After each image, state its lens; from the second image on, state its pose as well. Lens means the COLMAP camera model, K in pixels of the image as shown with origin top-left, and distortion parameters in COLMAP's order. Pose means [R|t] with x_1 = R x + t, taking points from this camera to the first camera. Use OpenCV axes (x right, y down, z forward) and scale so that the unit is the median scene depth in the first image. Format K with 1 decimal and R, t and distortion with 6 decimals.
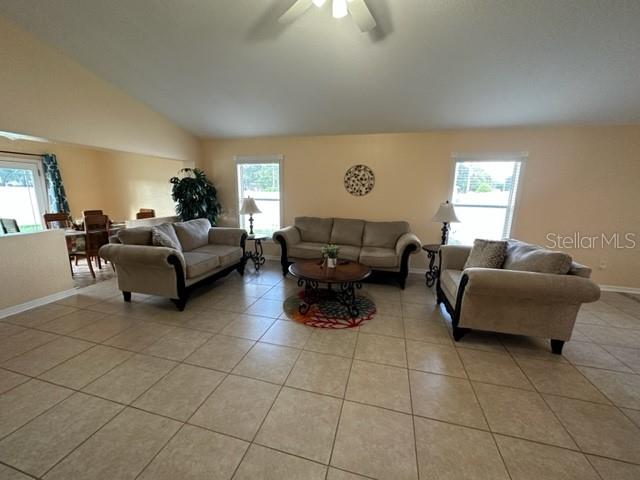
lens RADIAL K [[255.8, 0, 320.0], [0, 255.8, 240.0], [0, 0, 1]] dist [-0.002636, -0.000099]
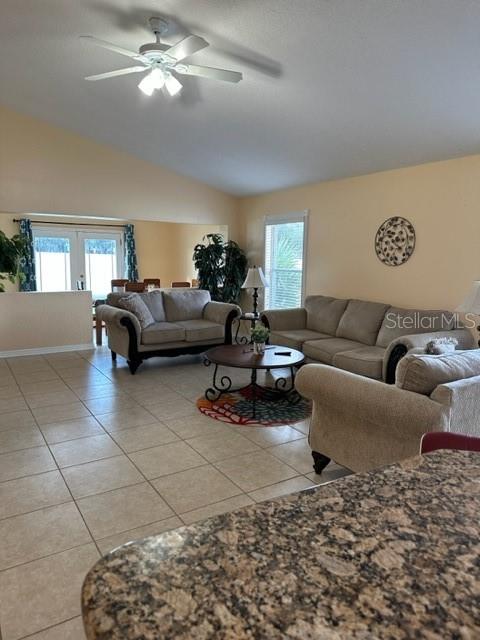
lens RADIAL K [[448.9, 0, 239.7], [0, 448.9, 315.2], [0, 0, 1]] dist [0.124316, -0.167540]
pose [[0.730503, 0.082524, -0.677905, 0.647752], [-0.129879, 0.991343, -0.019276, 0.014715], [0.670445, 0.102126, 0.734897, -0.046454]]
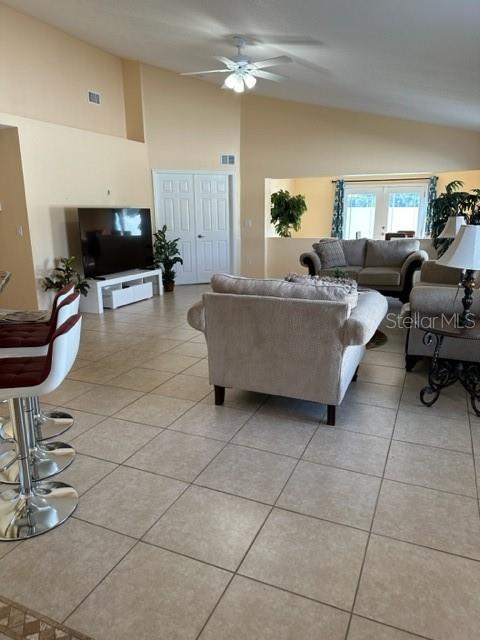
lens RADIAL K [[448.9, 0, 239.7], [0, 448.9, 315.2], [0, 0, 1]] dist [0.124316, -0.167540]
pose [[-0.147779, 0.207788, -0.966946, 1.145106], [-0.184962, 0.954625, 0.233408, -0.087592], [0.971571, 0.213341, -0.102641, 0.585813]]
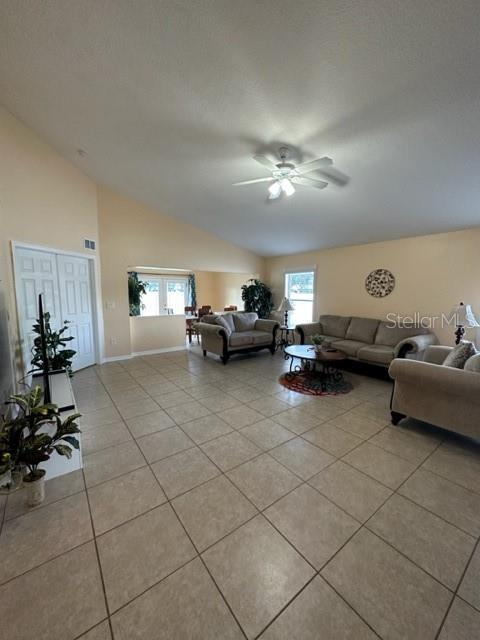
lens RADIAL K [[255.8, 0, 240.0], [0, 255.8, 320.0], [0, 0, 1]] dist [-0.002636, -0.000099]
pose [[0.783964, 0.055959, -0.618279, 0.369323], [-0.108941, 0.992875, -0.048273, 0.036476], [0.611173, 0.105200, 0.784475, -0.188874]]
